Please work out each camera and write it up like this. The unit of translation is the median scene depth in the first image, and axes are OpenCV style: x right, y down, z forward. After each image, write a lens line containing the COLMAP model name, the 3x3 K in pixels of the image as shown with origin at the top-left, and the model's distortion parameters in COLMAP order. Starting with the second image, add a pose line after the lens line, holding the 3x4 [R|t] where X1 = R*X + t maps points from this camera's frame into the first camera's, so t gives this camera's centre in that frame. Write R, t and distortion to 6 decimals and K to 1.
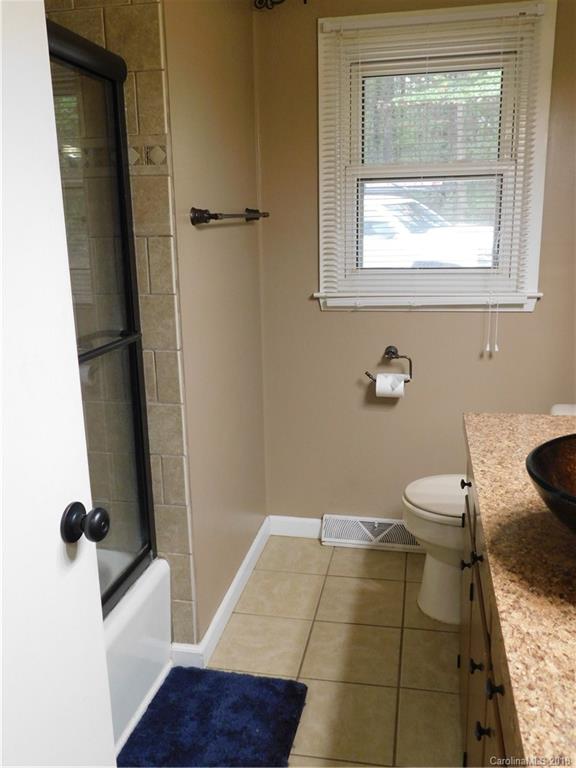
lens RADIAL K [[672.9, 0, 287.7], [0, 672.9, 385.2], [0, 0, 1]] dist [-0.003075, 0.001161]
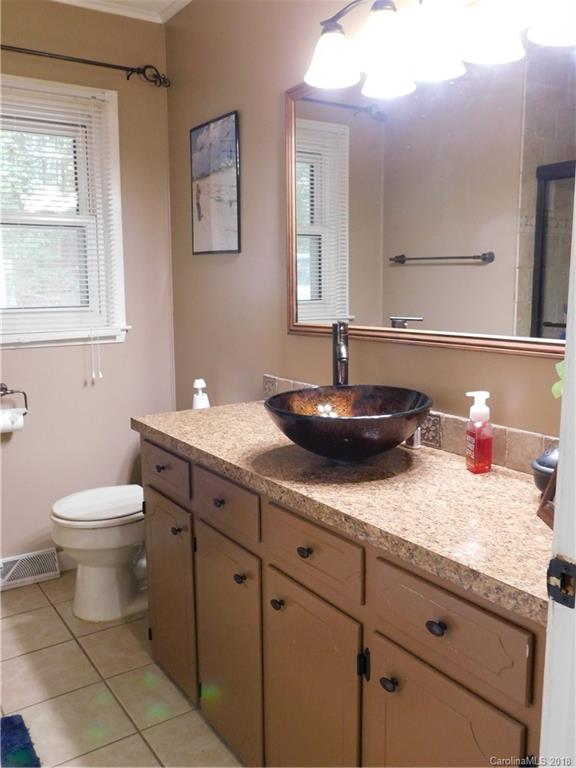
lens RADIAL K [[672.3, 0, 288.0], [0, 672.3, 384.0], [0, 0, 1]] dist [-0.000759, -0.005932]
pose [[0.702977, -0.089878, 0.705511, -0.292457], [0.157006, 0.987121, -0.030689, 0.048538], [-0.693666, 0.132343, 0.708035, -0.032333]]
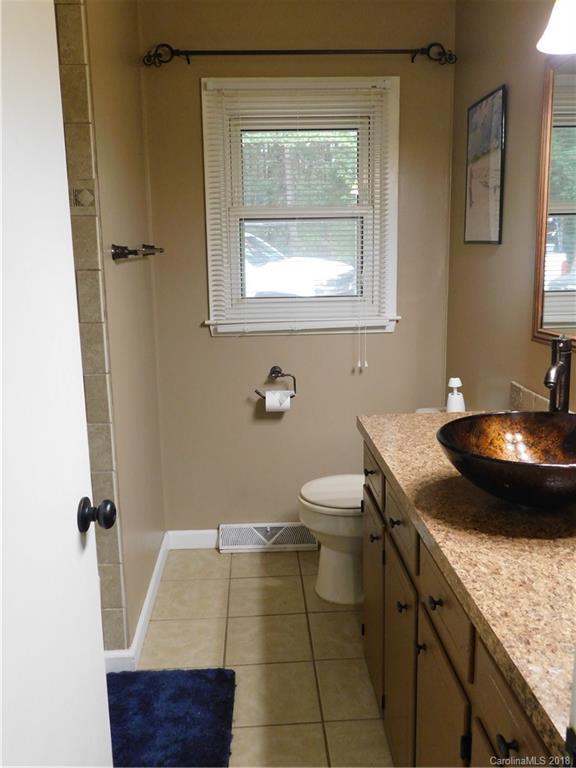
lens RADIAL K [[672.9, 0, 287.7], [0, 672.9, 385.2], [0, 0, 1]] dist [-0.003075, 0.001161]
pose [[0.968914, -0.044479, 0.243366, -0.113943], [0.055577, 0.997695, -0.038925, 0.020513], [-0.241074, 0.051240, 0.969153, -0.102369]]
